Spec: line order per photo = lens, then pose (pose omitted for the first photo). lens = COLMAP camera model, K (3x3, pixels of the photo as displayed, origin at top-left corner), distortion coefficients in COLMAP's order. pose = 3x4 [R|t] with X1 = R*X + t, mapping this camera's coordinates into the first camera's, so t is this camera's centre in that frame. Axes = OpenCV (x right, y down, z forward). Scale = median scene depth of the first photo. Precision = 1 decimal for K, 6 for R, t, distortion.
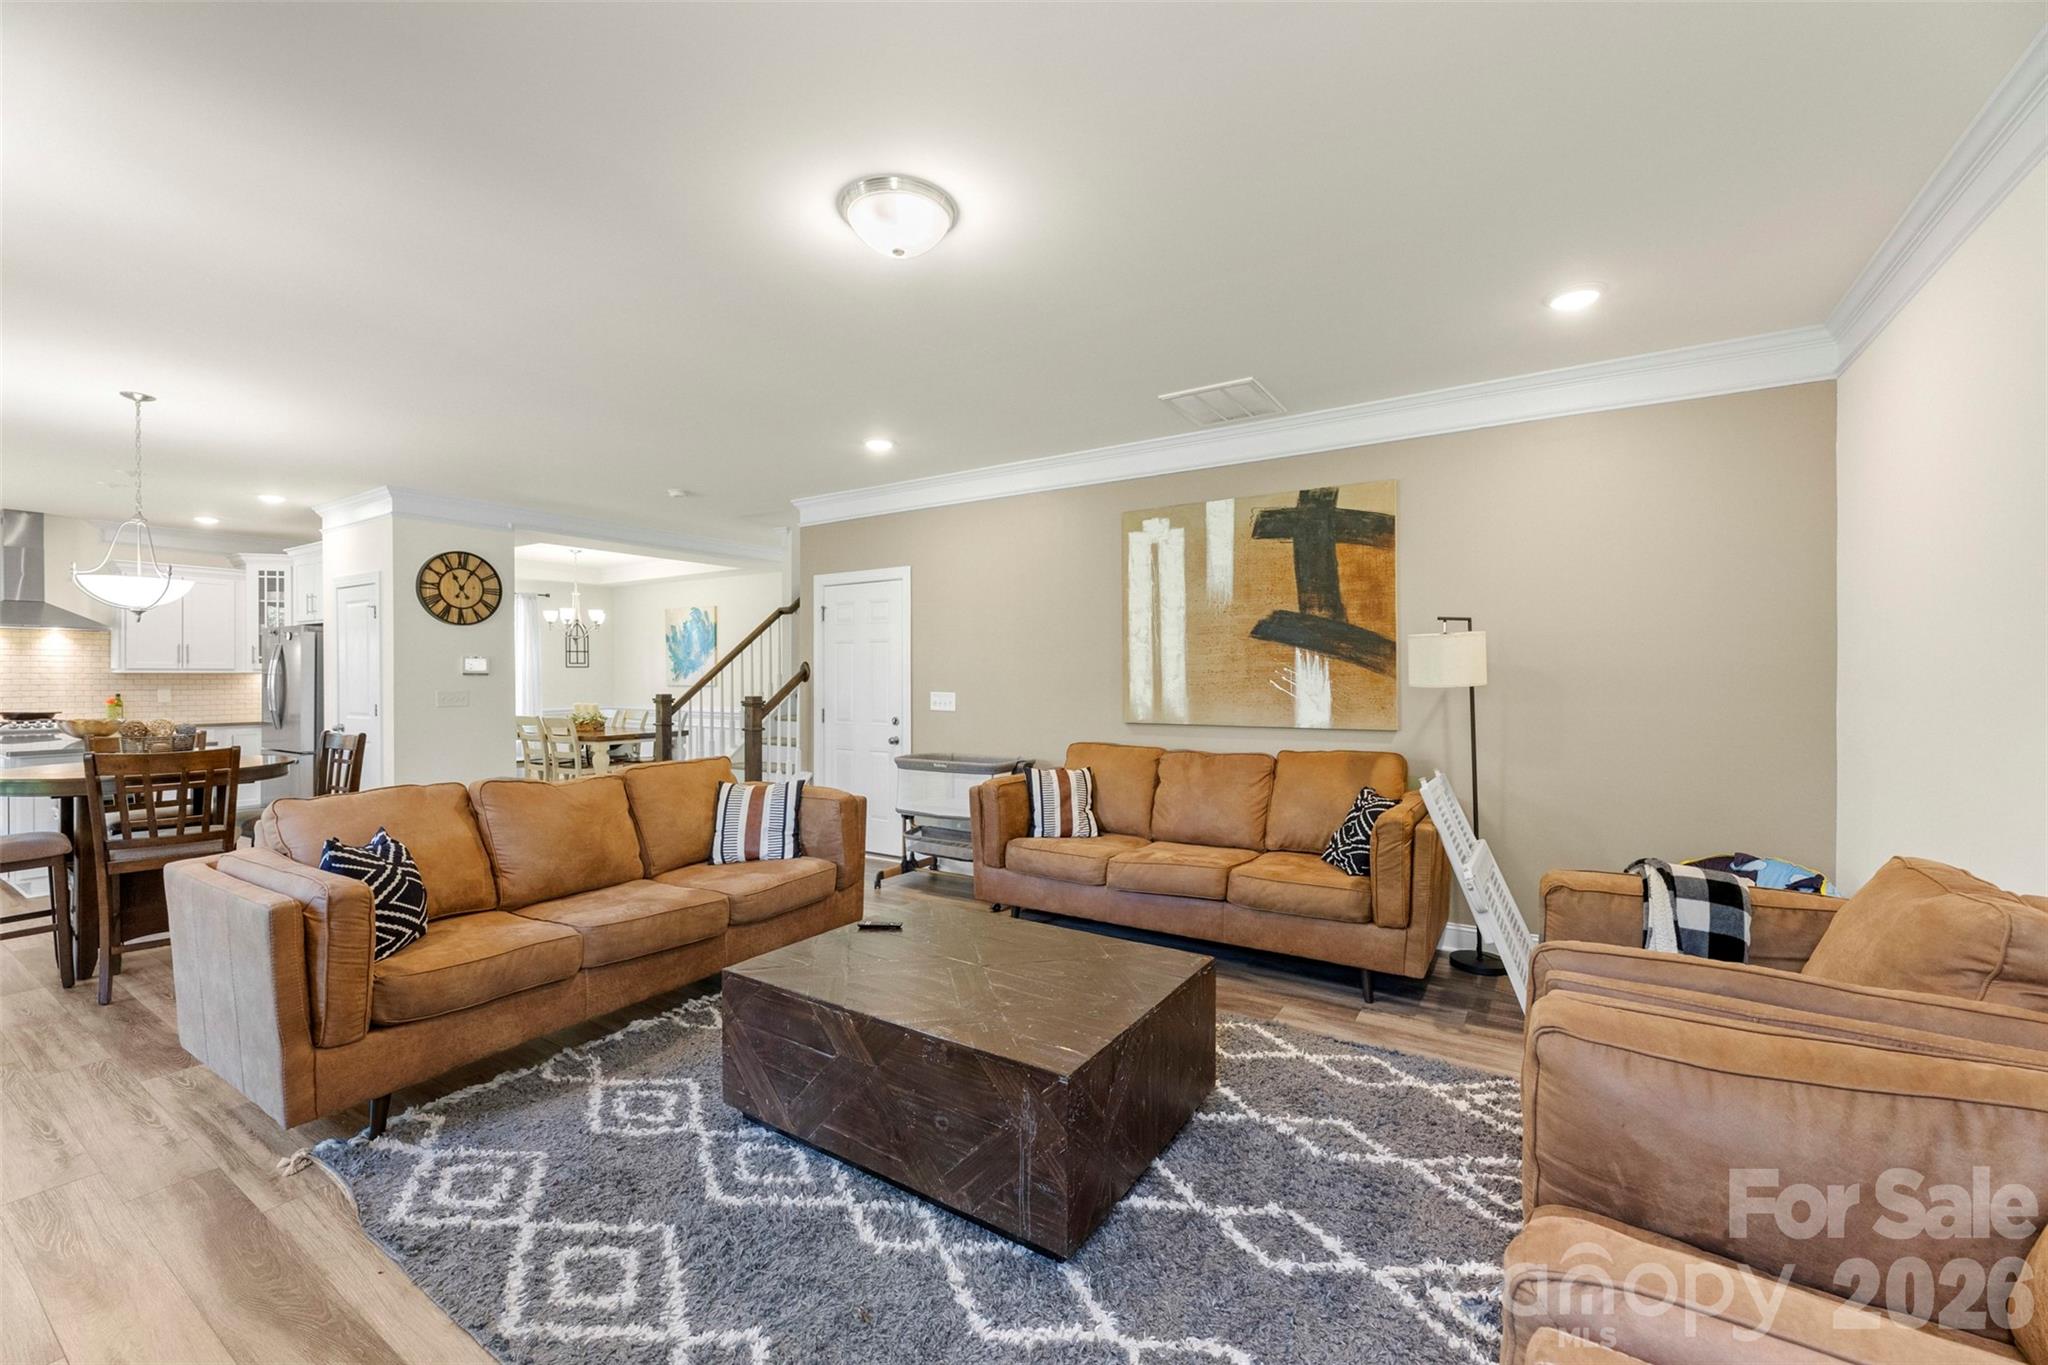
lens RADIAL K [[824.2, 0, 1023.3], [0, 824.2, 675.4], [0, 0, 1]] dist [0.000260, 0.000065]
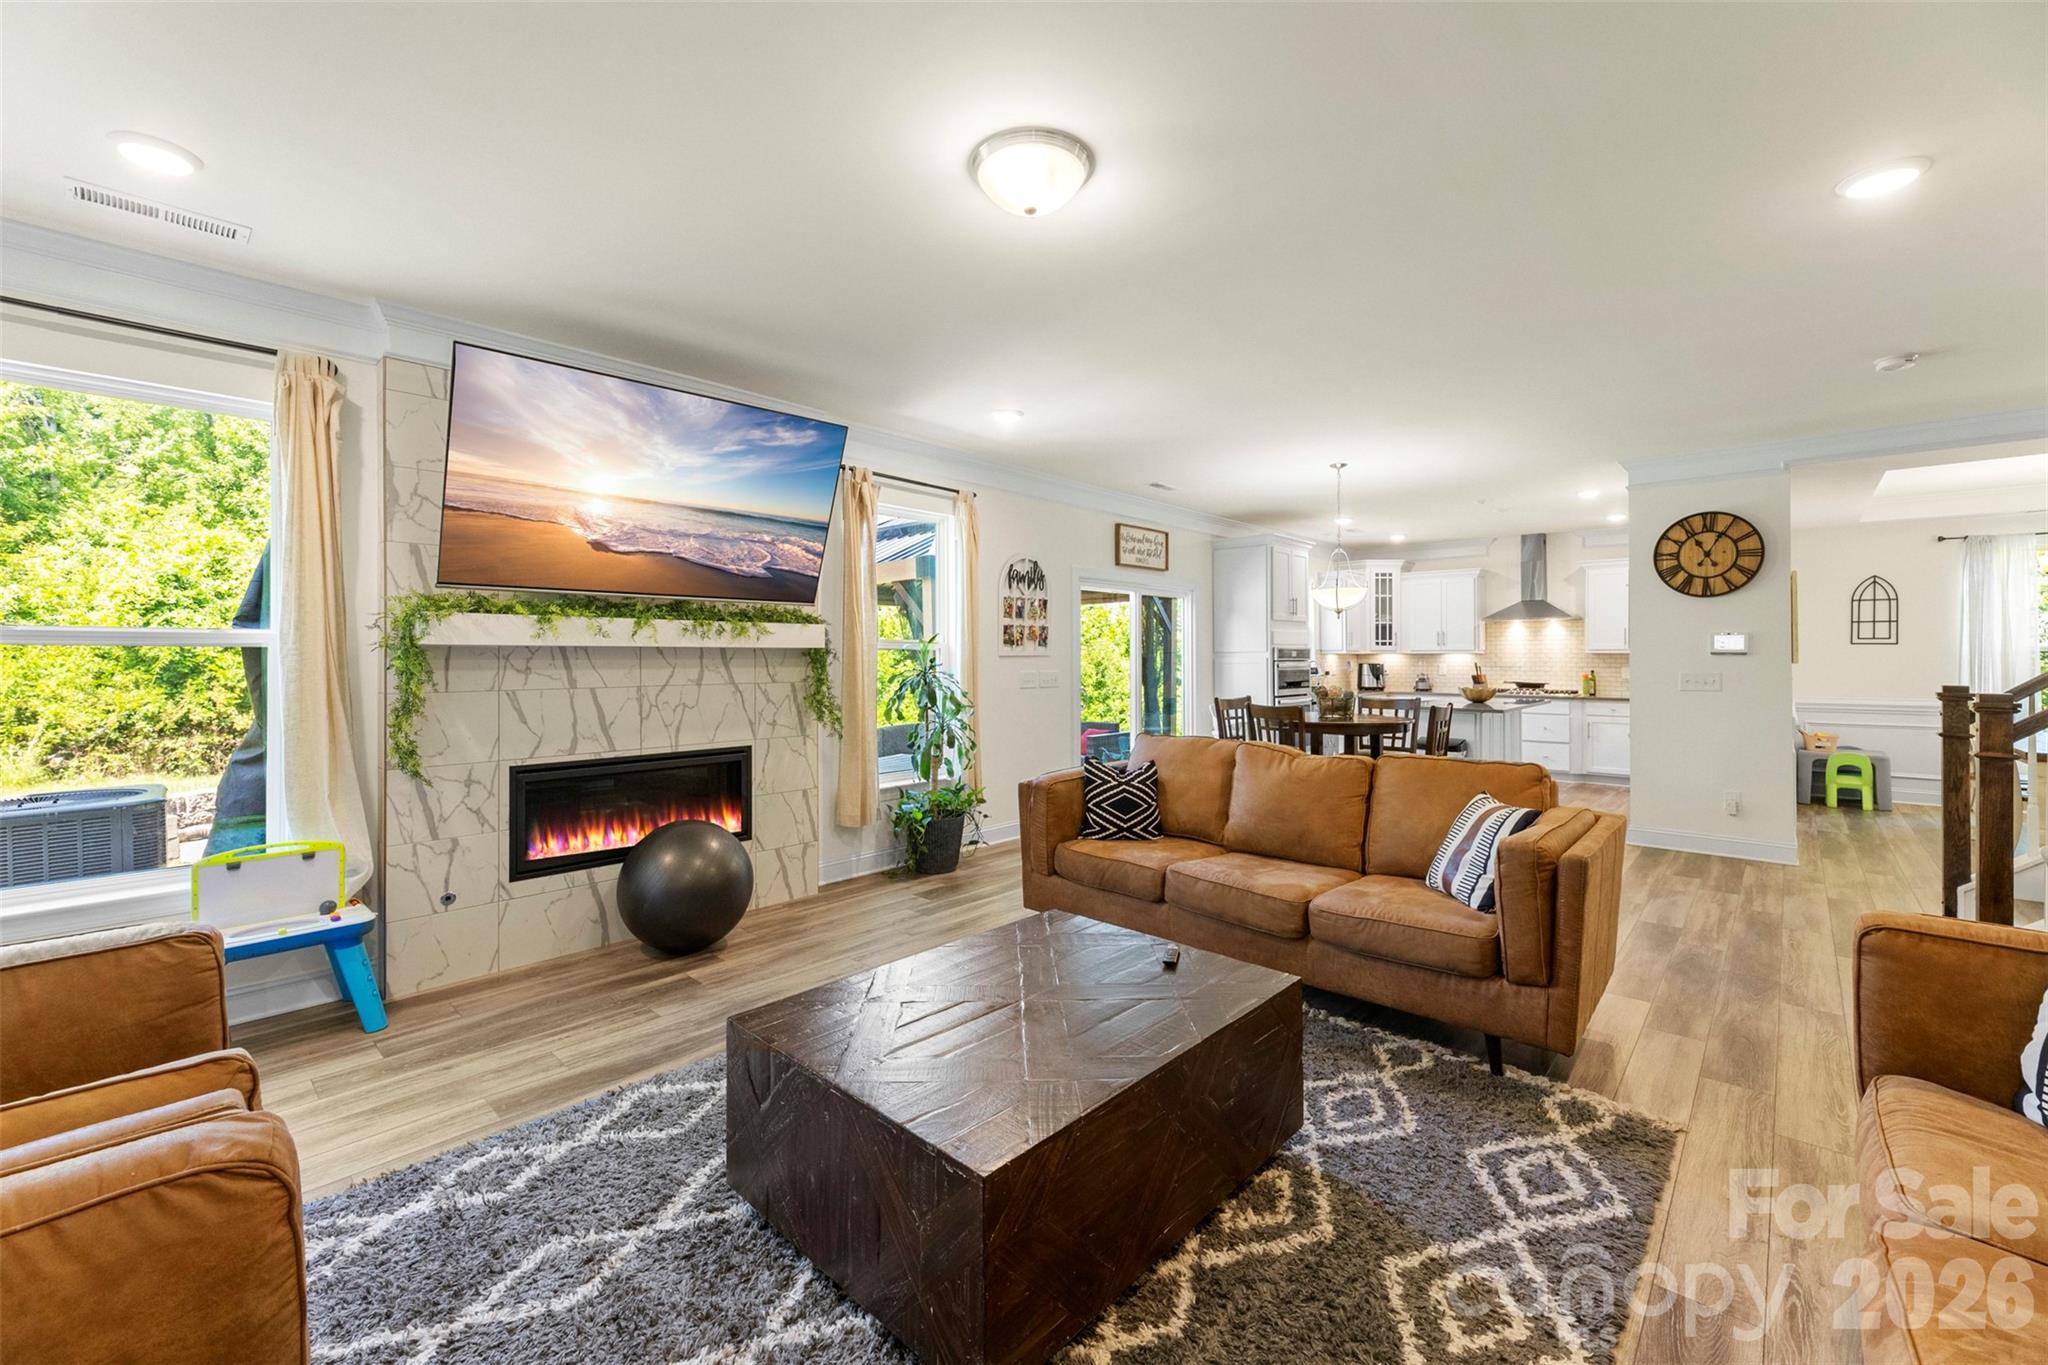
lens RADIAL K [[824.2, 0, 1017.7], [0, 824.2, 654.2], [0, 0, 1]] dist [0.000260, 0.000065]
pose [[-0.174191, 0.000295, -0.984712, 0.408615], [-0.001221, 0.999999, 0.000516, -0.000493], [0.984711, 0.001292, -0.174191, 0.599628]]
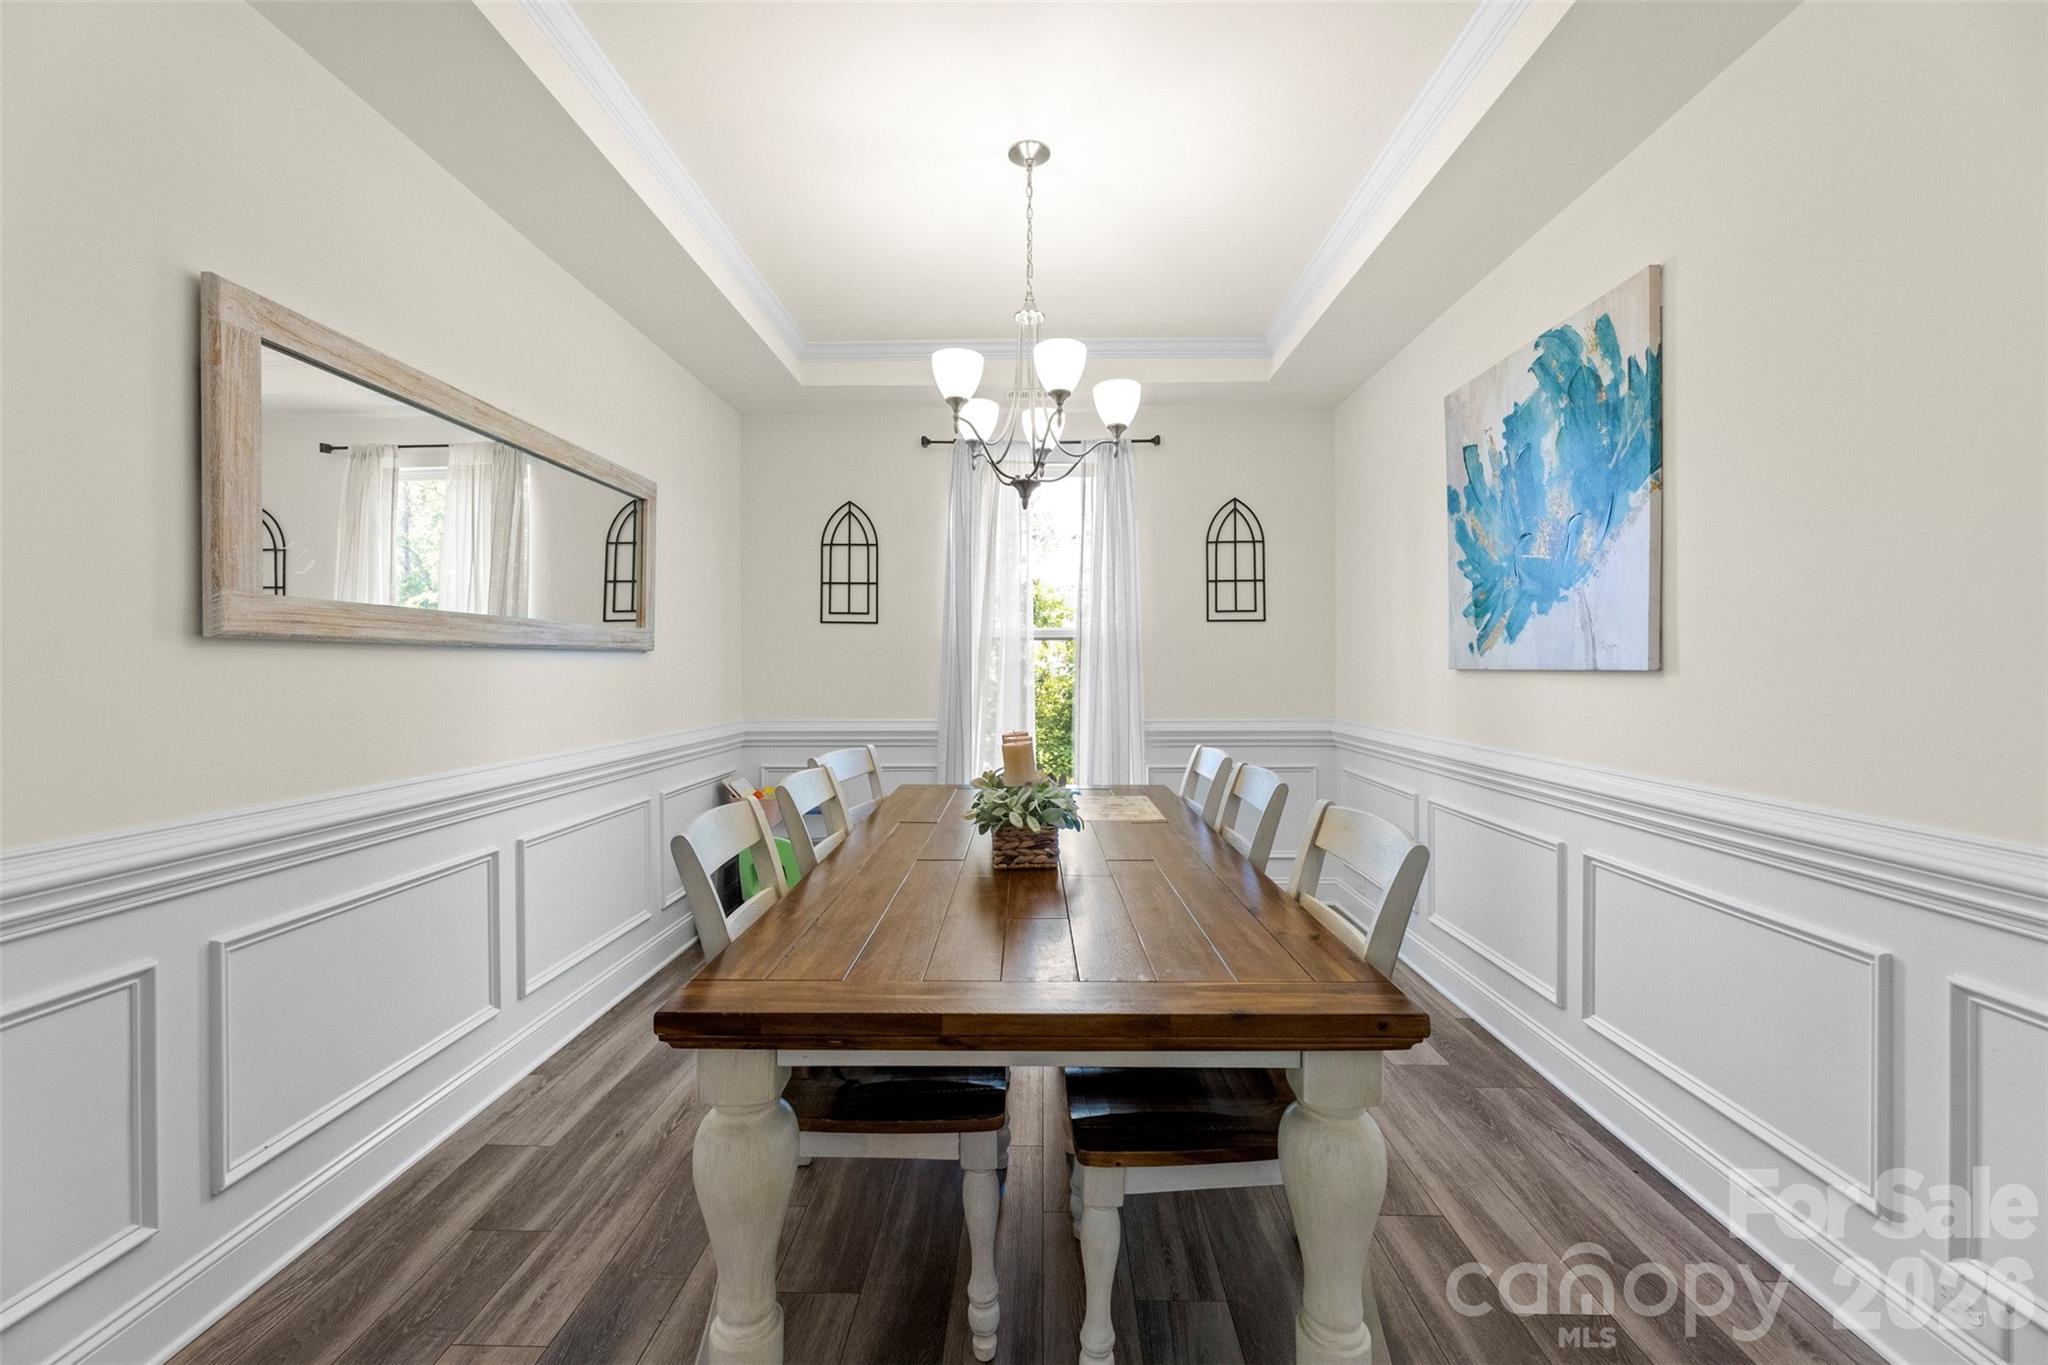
lens RADIAL K [[824.2, 0, 1022.7], [0, 824.2, 664.3], [0, 0, 1]] dist [0.000260, 0.000065]
pose [[0.523200, -0.000185, -0.852210, -0.619605], [0.000136, 1.000000, -0.000134, 0.022241], [0.852210, -0.000046, 0.523200, 1.669254]]
